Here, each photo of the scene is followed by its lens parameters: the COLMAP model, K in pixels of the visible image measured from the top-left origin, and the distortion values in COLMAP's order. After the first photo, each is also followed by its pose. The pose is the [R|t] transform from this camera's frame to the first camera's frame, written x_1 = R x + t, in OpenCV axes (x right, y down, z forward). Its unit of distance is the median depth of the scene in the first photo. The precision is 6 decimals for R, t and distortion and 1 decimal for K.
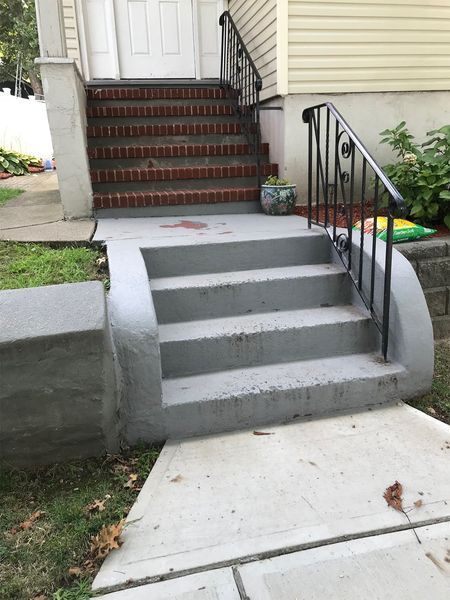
lens RADIAL K [[495.8, 0, 224.7], [0, 495.8, 296.6], [0, 0, 1]] dist [0.039973, -0.050287]
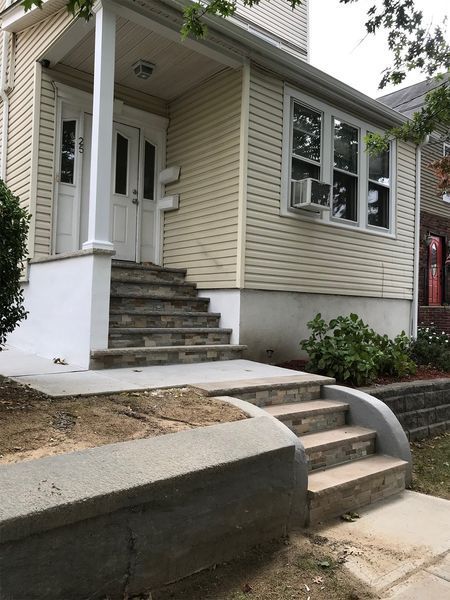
lens RADIAL K [[495.8, 0, 222.0], [0, 495.8, 295.1], [0, 0, 1]] dist [0.039973, -0.050287]
pose [[0.892859, 0.081018, 0.442989, -0.561222], [0.057033, 0.955421, -0.289687, 0.022244], [-0.446711, 0.283915, 0.848435, -0.178425]]
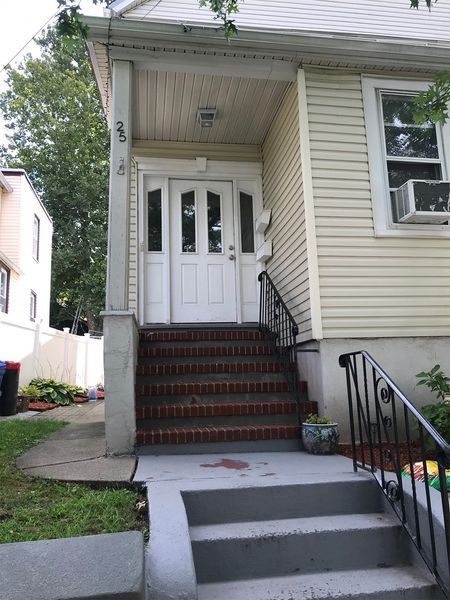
lens RADIAL K [[495.8, 0, 223.6], [0, 495.8, 293.7], [0, 0, 1]] dist [0.039973, -0.050287]
pose [[0.997291, -0.006379, -0.073278, -0.009181], [-0.026513, 0.898088, -0.439015, -0.013290], [0.068611, 0.439769, 0.895487, -0.027494]]
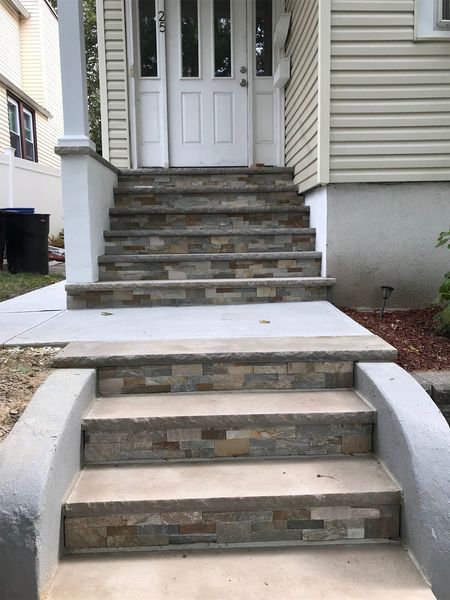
lens RADIAL K [[495.8, 0, 222.9], [0, 495.8, 293.5], [0, 0, 1]] dist [0.039973, -0.050287]
pose [[0.978906, 0.045612, -0.199154, 0.128658], [-0.076361, 0.985799, -0.149563, -0.078024], [0.189504, 0.161616, 0.968488, 0.166035]]
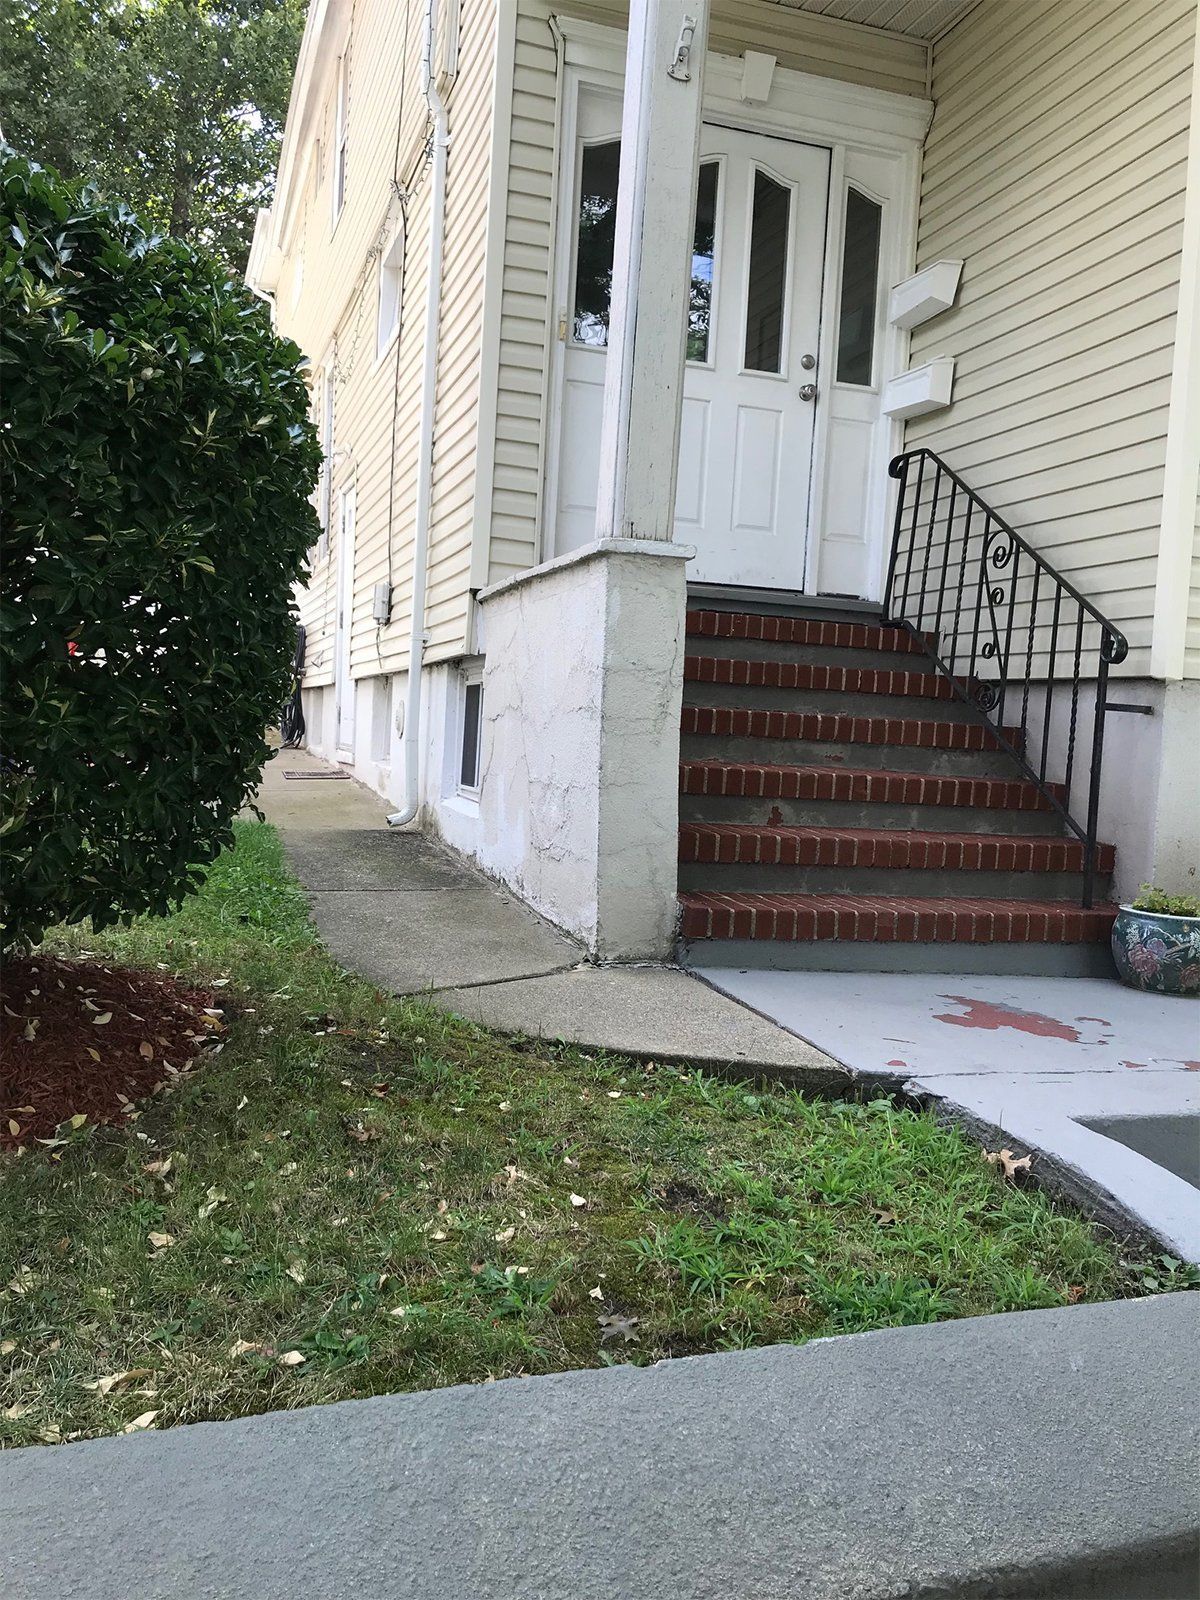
lens RADIAL K [[1322.0, 0, 591.6], [0, 1322.0, 795.5], [0, 0, 1]] dist [0.039973, -0.050287]
pose [[0.992178, 0.088491, 0.088049, -0.409326], [-0.067124, 0.972876, -0.221376, -0.061231], [-0.105250, 0.213734, 0.971206, 0.070064]]
